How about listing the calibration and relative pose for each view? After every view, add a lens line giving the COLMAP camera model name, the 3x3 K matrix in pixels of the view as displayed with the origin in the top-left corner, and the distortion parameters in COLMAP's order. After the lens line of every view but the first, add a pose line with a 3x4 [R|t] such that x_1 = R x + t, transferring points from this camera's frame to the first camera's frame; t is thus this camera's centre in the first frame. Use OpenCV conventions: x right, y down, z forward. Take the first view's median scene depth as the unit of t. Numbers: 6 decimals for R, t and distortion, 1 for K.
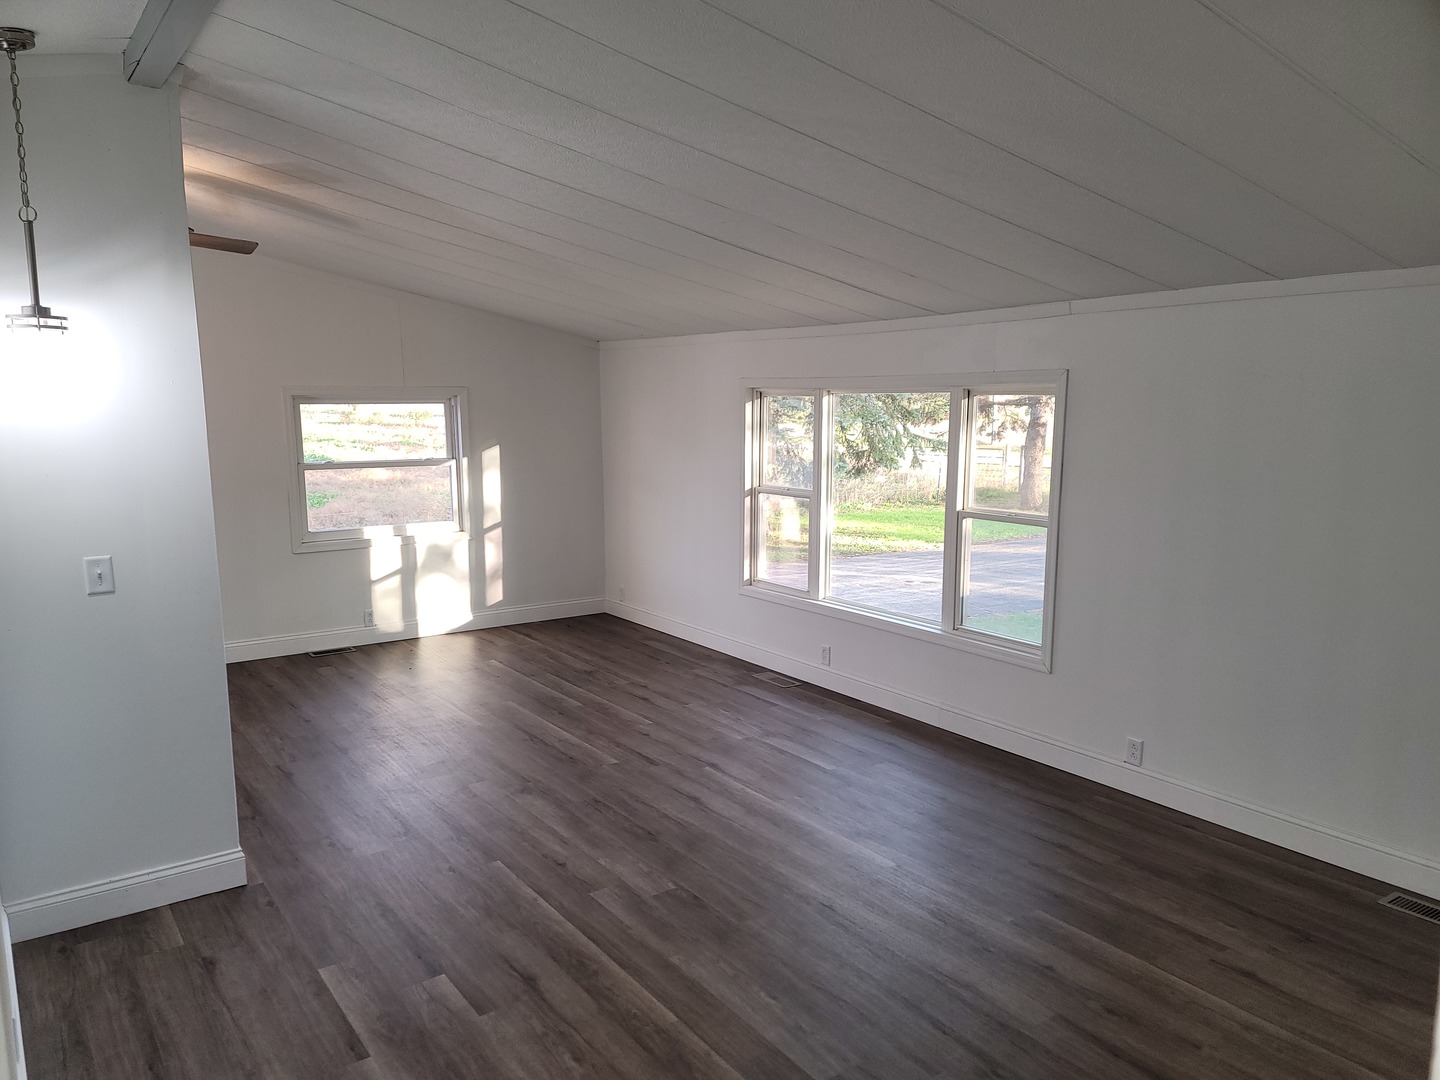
lens RADIAL K [[992.7, 0, 743.9], [0, 992.7, 529.7], [0, 0, 1]] dist [0.052748, -0.058702]
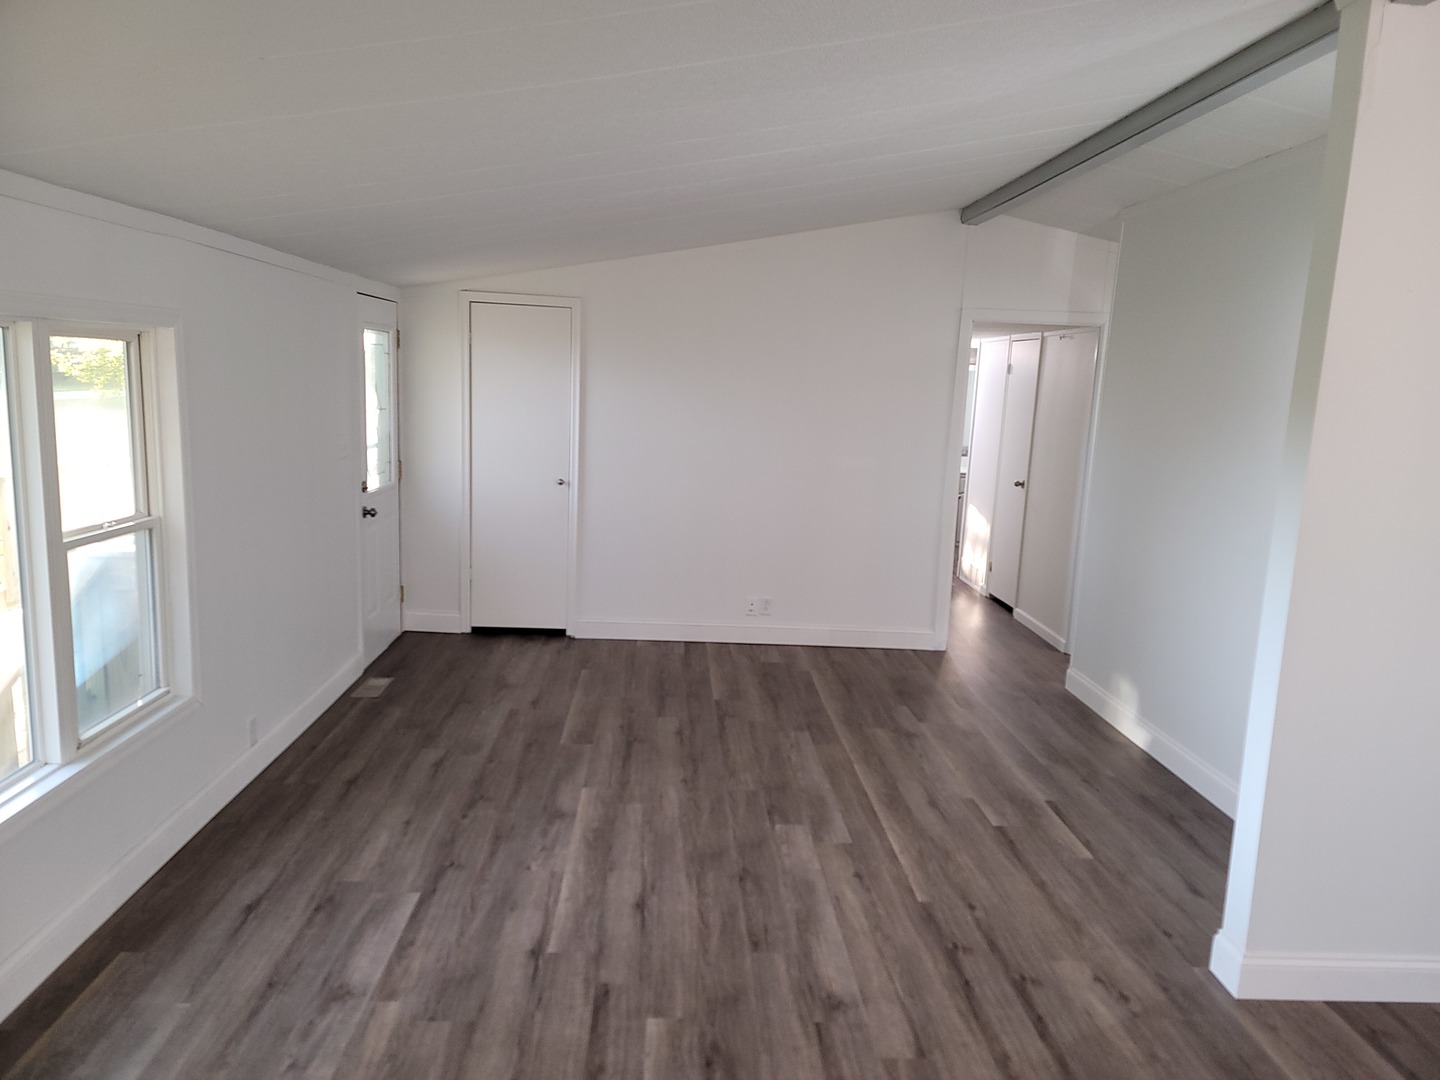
lens RADIAL K [[992.7, 0, 743.9], [0, 992.7, 529.7], [0, 0, 1]] dist [0.052748, -0.058702]
pose [[-0.827934, -0.118426, 0.548180, -0.567820], [0.032440, 0.965702, 0.257620, -0.218659], [-0.559887, 0.231075, -0.795695, 1.729575]]
